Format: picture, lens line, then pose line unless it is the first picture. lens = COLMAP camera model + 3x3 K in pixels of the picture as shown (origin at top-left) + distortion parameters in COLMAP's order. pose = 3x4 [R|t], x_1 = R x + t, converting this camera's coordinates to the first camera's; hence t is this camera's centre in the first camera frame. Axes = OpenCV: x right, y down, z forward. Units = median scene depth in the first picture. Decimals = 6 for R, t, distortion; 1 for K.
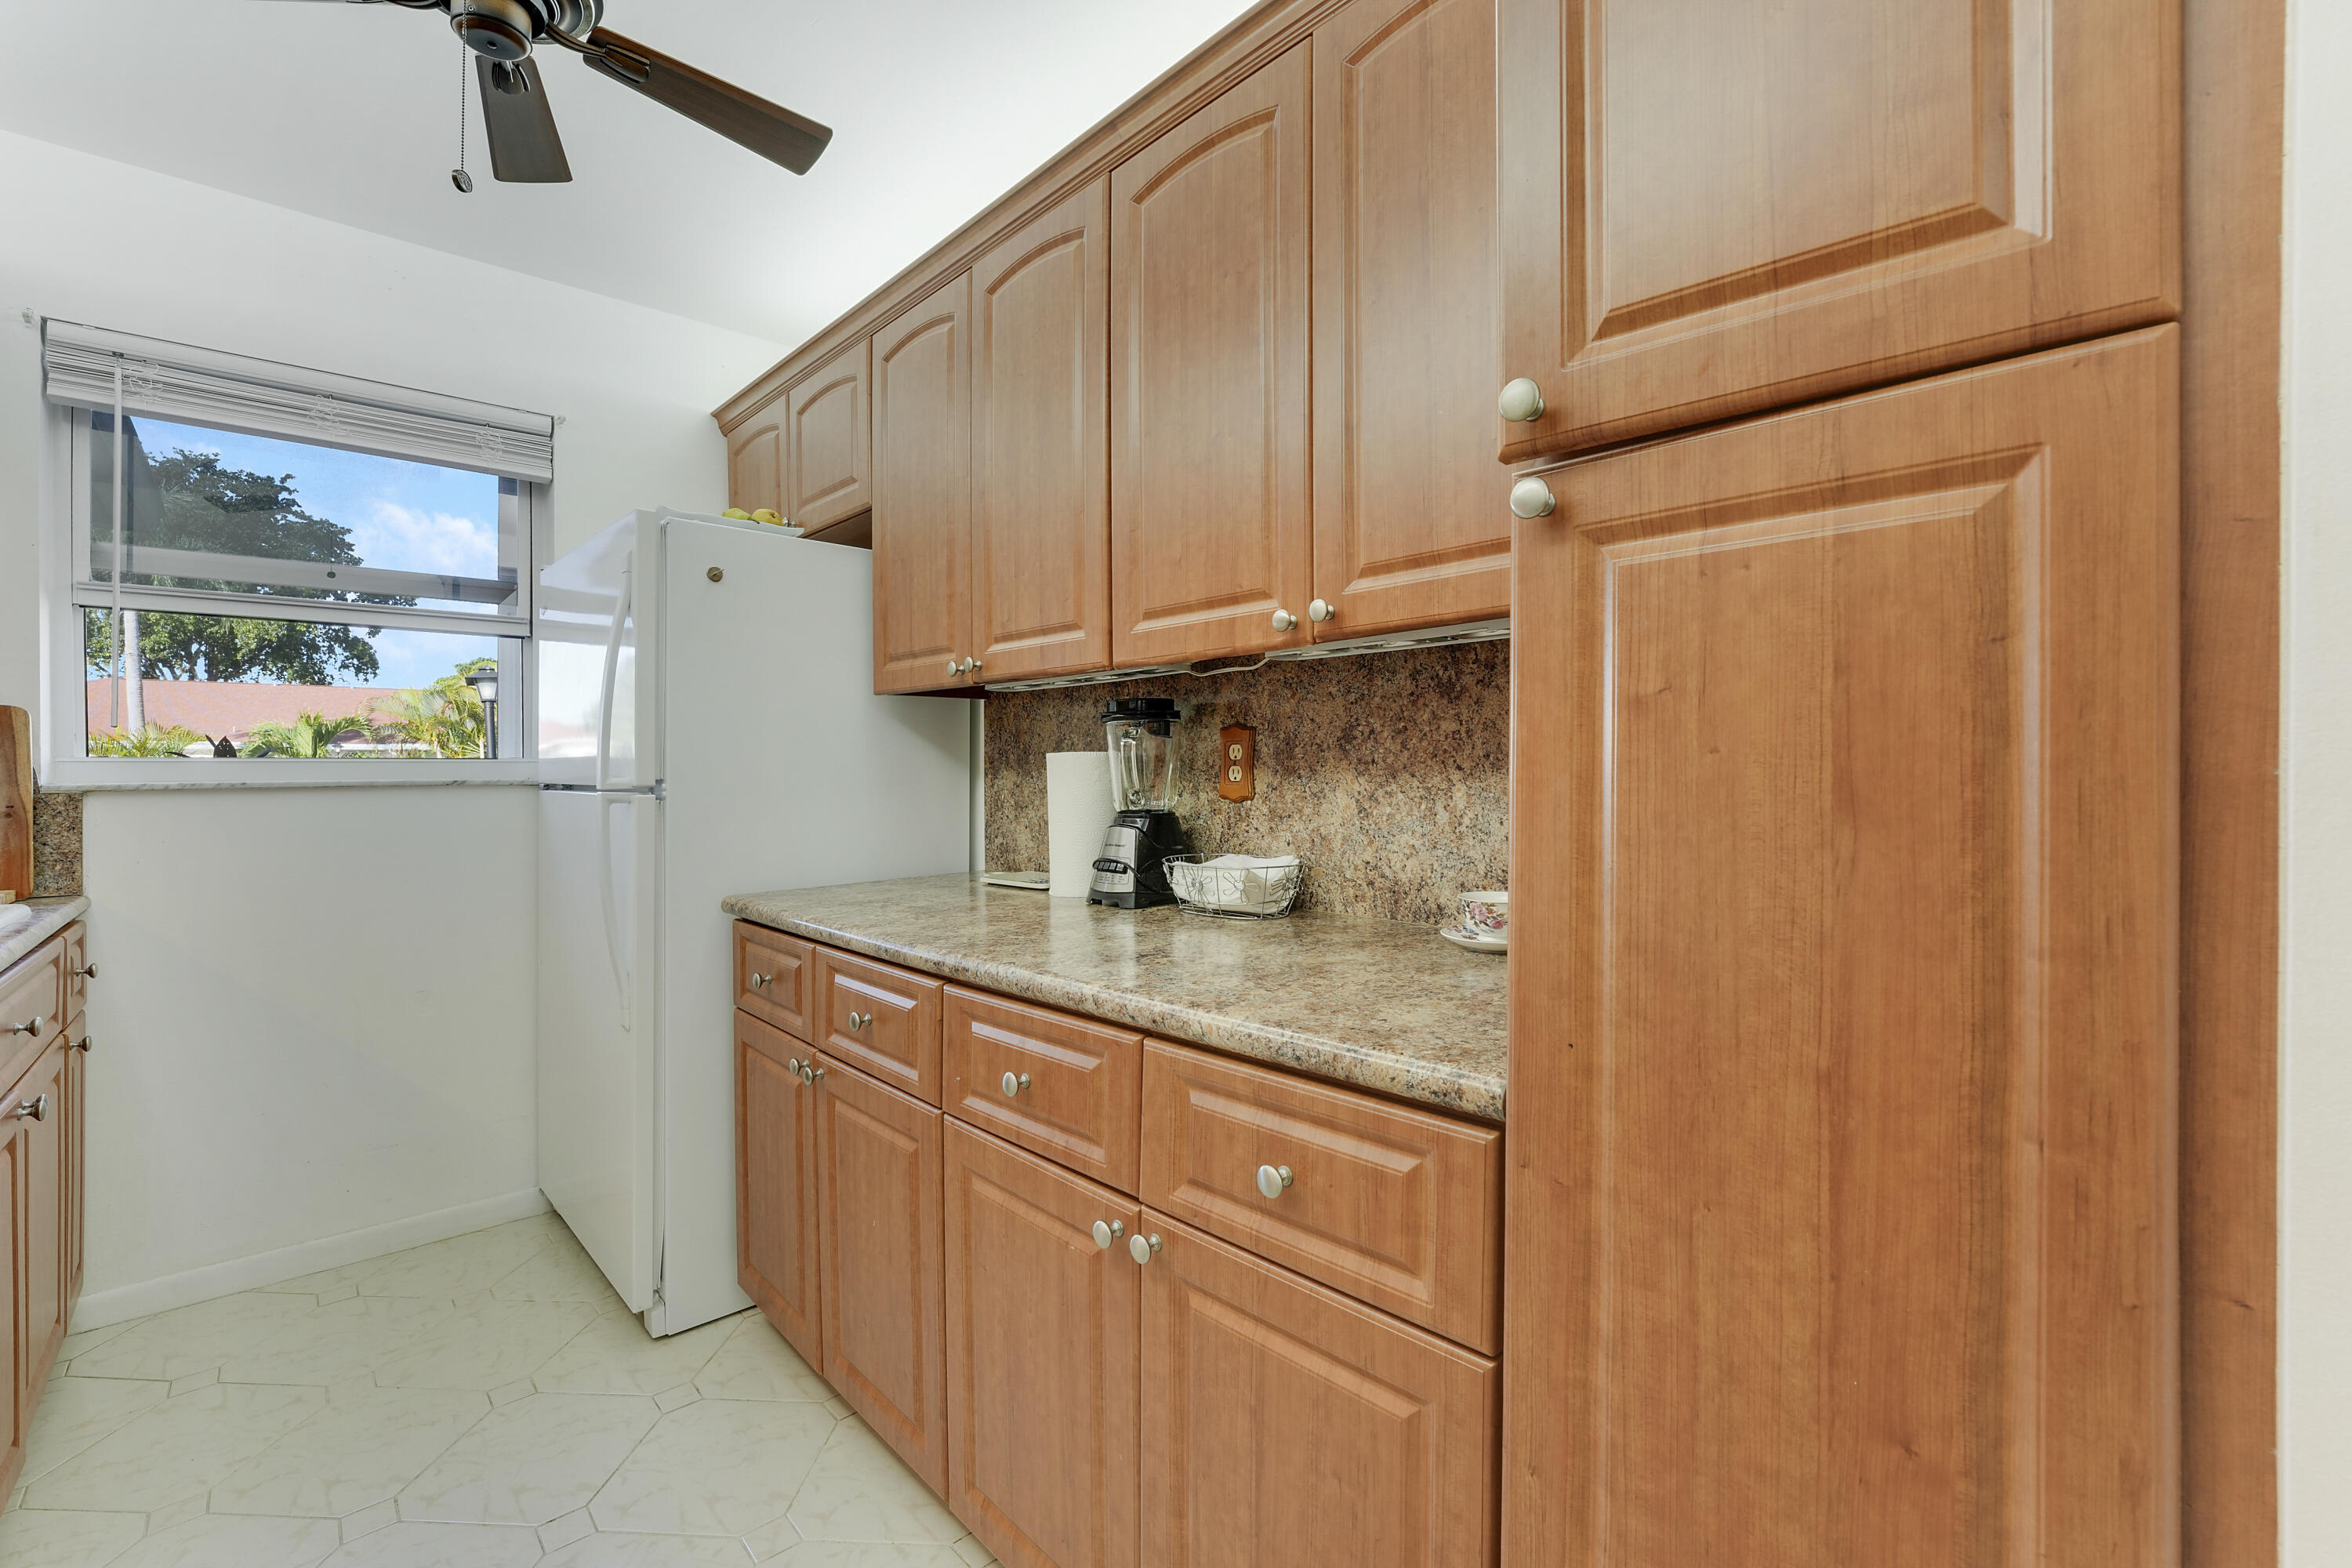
lens RADIAL K [[969.3, 0, 1205.7], [0, 969.3, 783.0], [0, 0, 1]] dist [-0.032926, 0.000518]
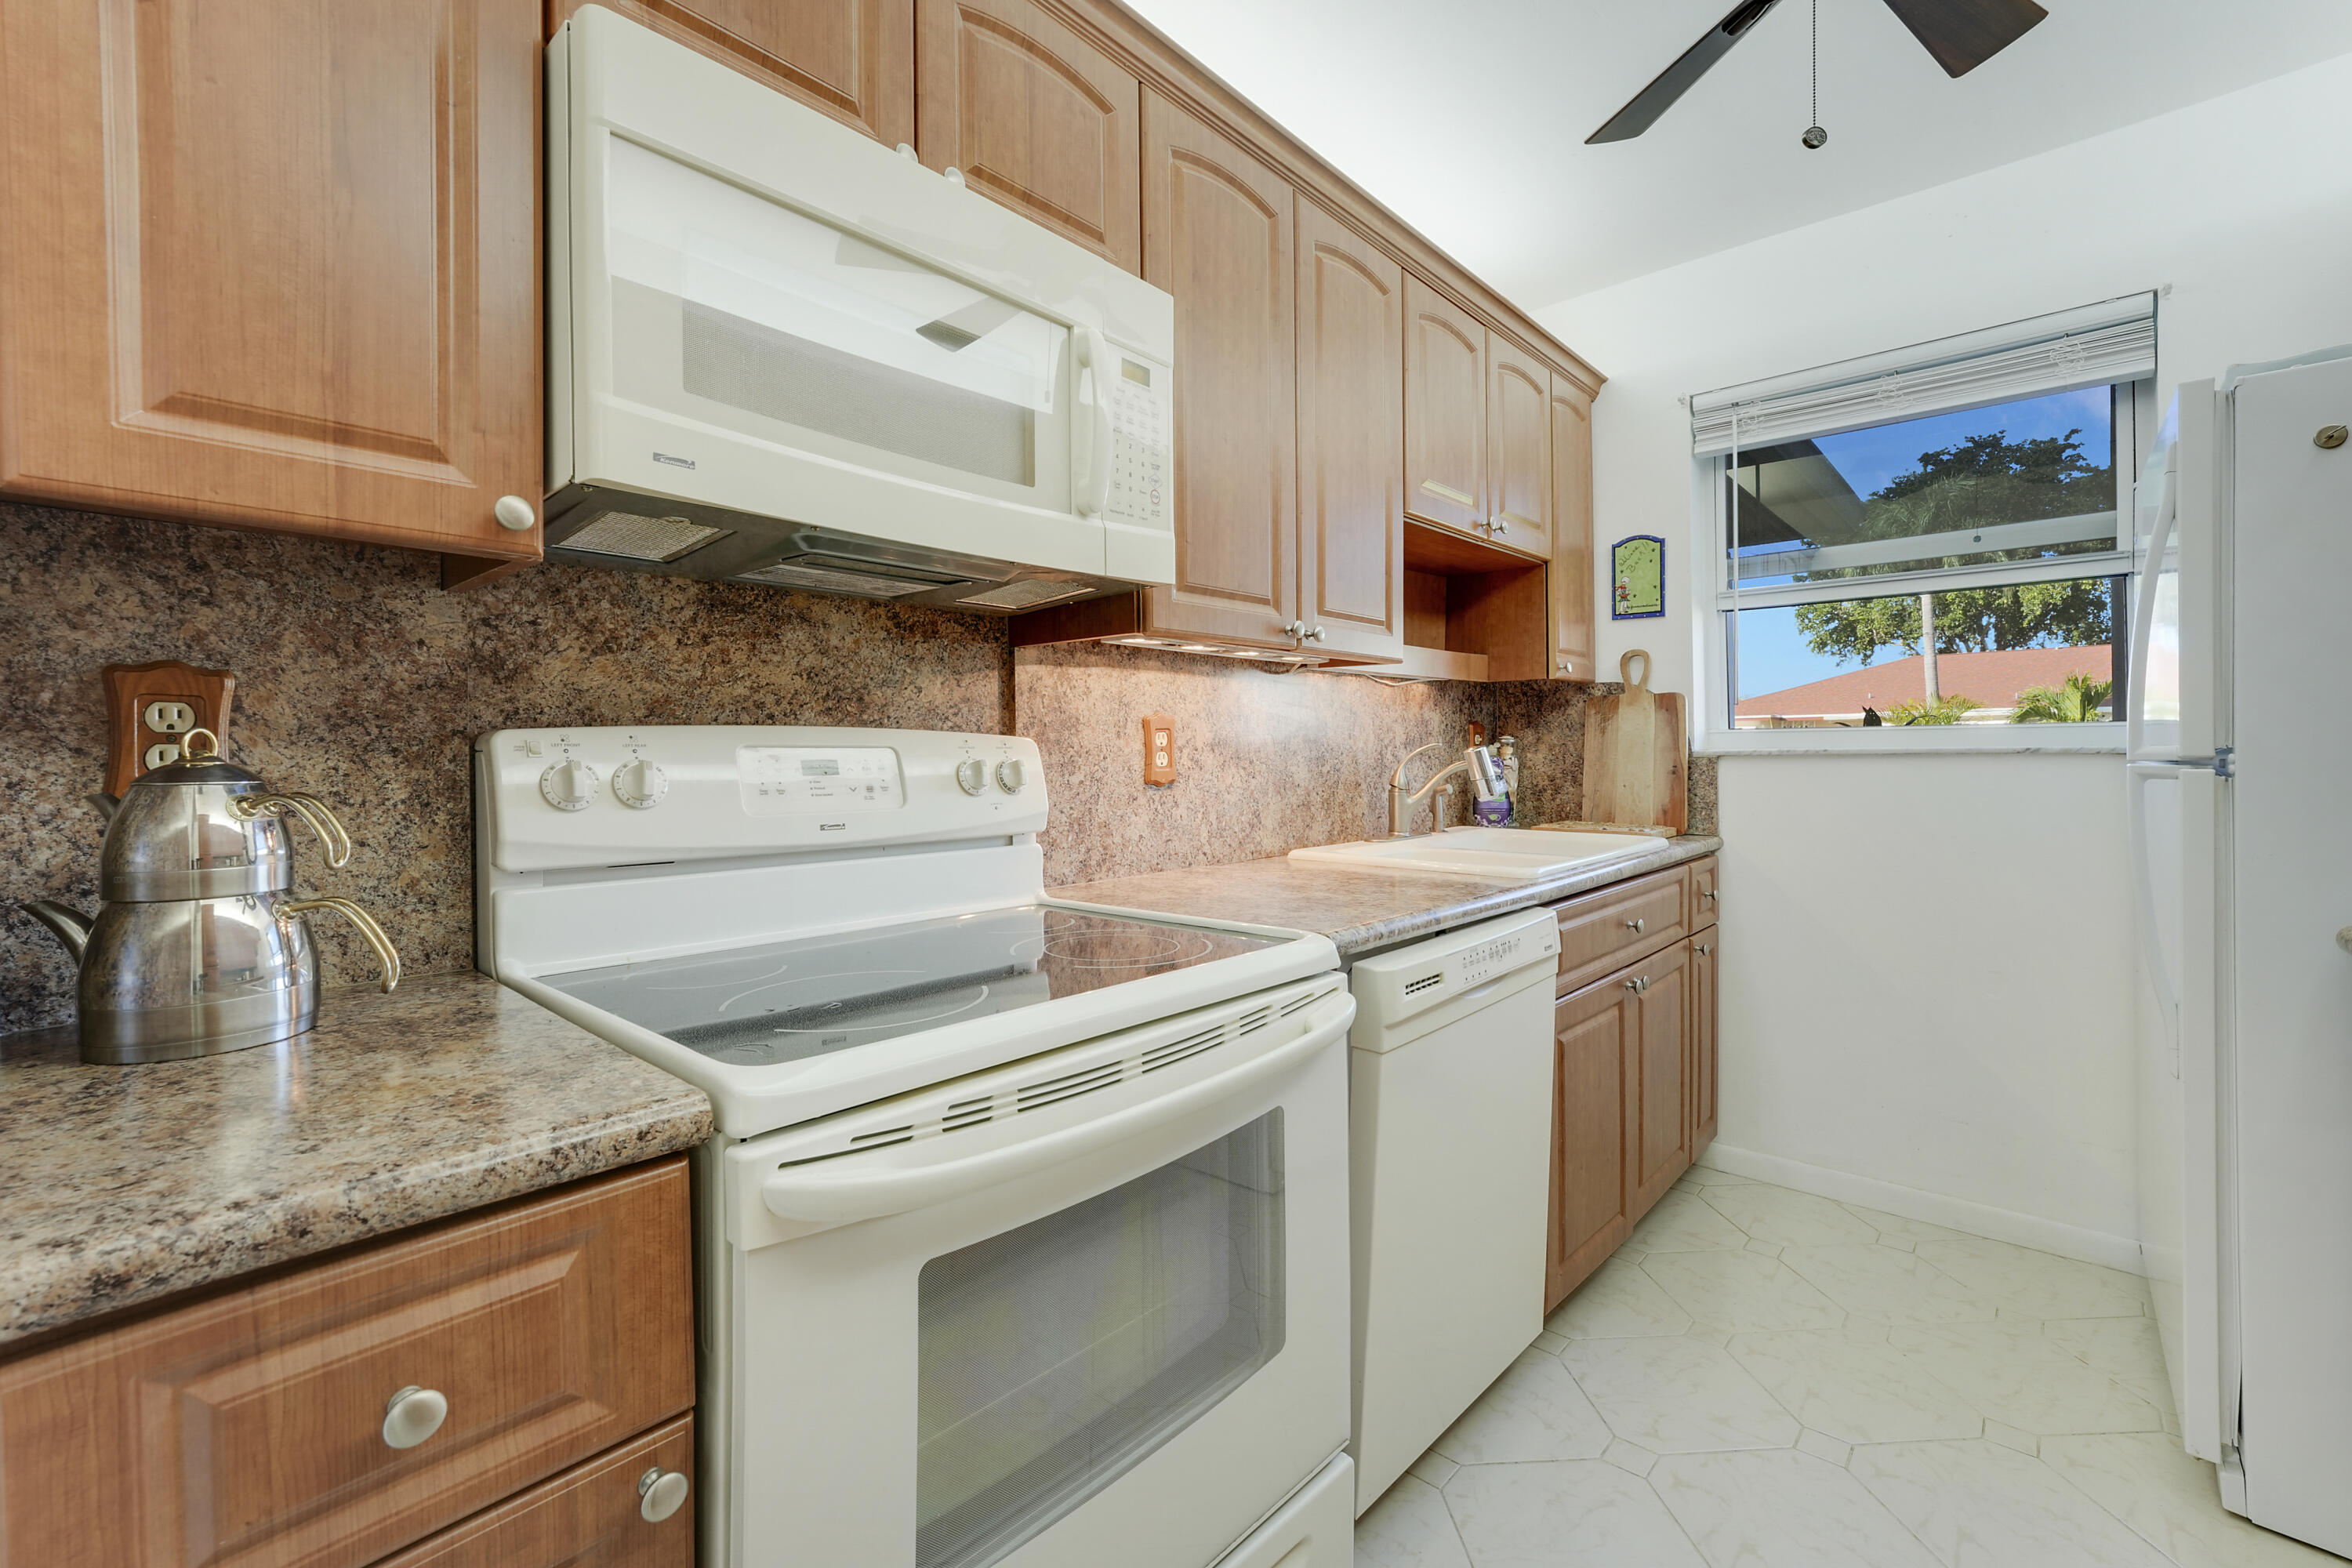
lens RADIAL K [[1014.9, 0, 1174.8], [0, 1014.9, 761.2], [0, 0, 1]] dist [-0.001010, -0.010194]
pose [[0.055819, 0.015018, -0.998328, 0.346294], [-0.002163, 0.999886, 0.014921, -0.005646], [0.998439, 0.001326, 0.055846, 0.405646]]
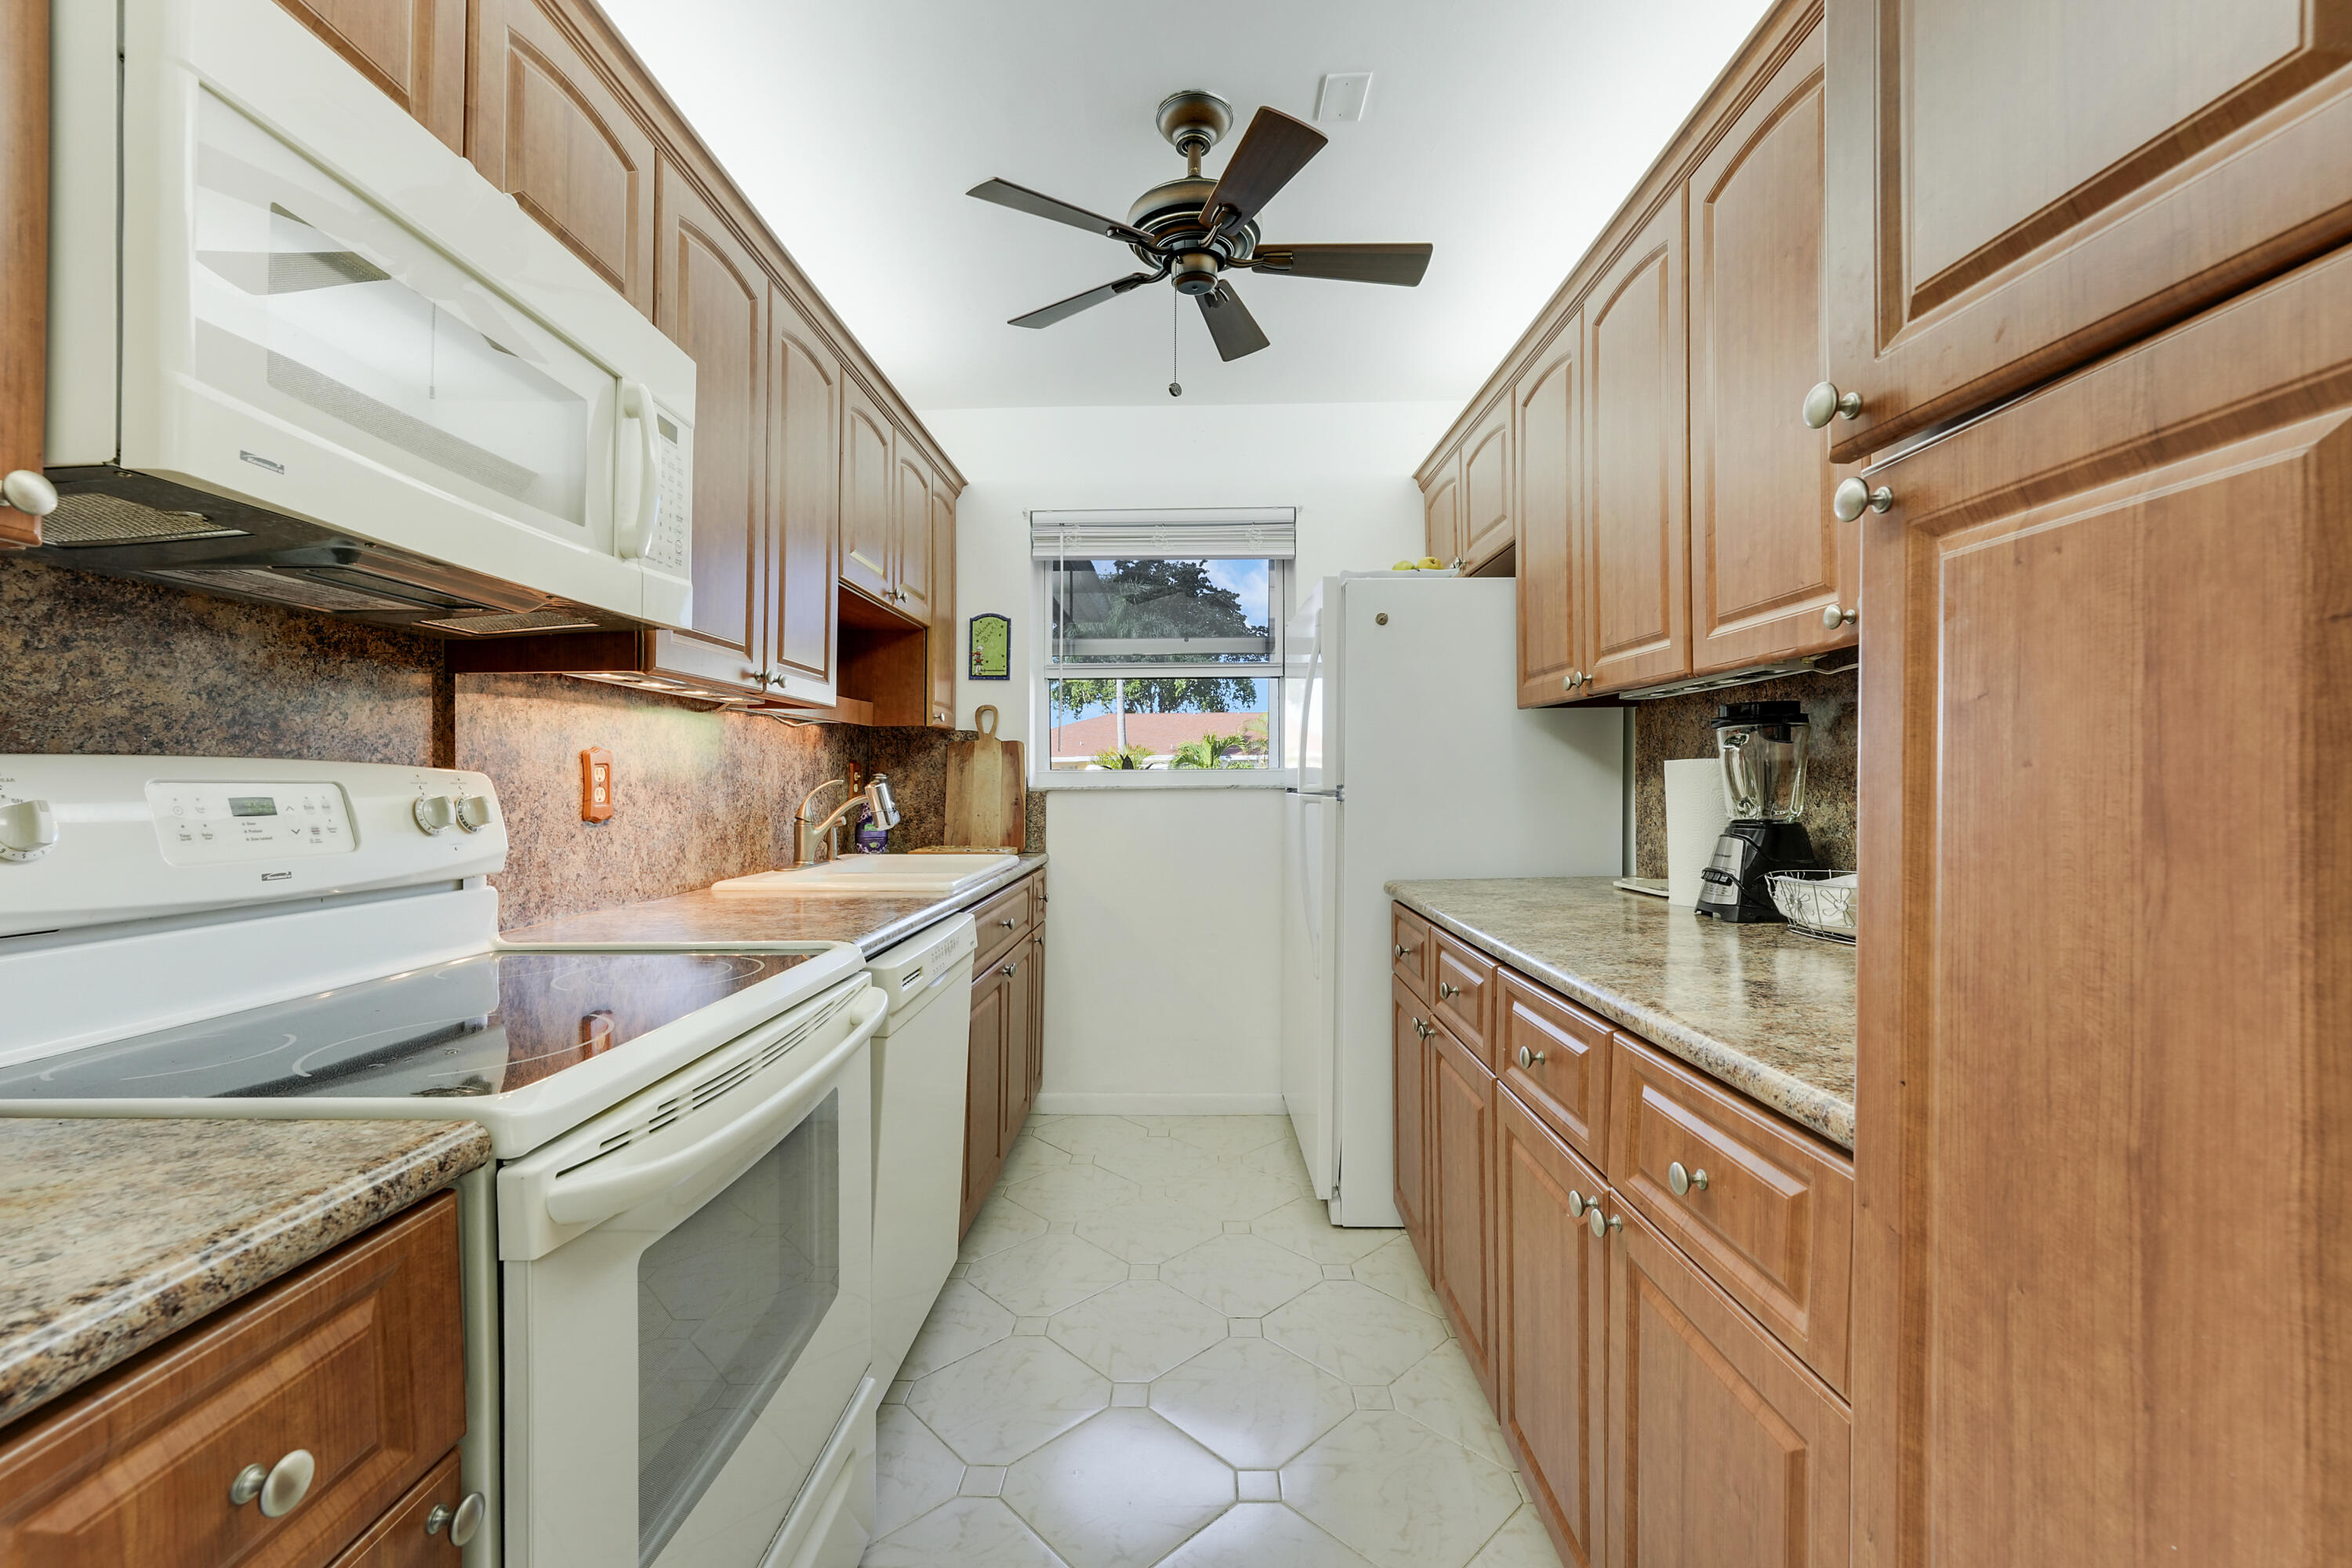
lens RADIAL K [[969.3, 0, 1205.7], [0, 969.3, 783.0], [0, 0, 1]] dist [-0.032926, 0.000518]
pose [[0.712571, 0.003687, -0.701591, 0.505827], [-0.006479, 0.999978, -0.001325, -0.008844], [0.701571, 0.005490, 0.712579, -0.112165]]
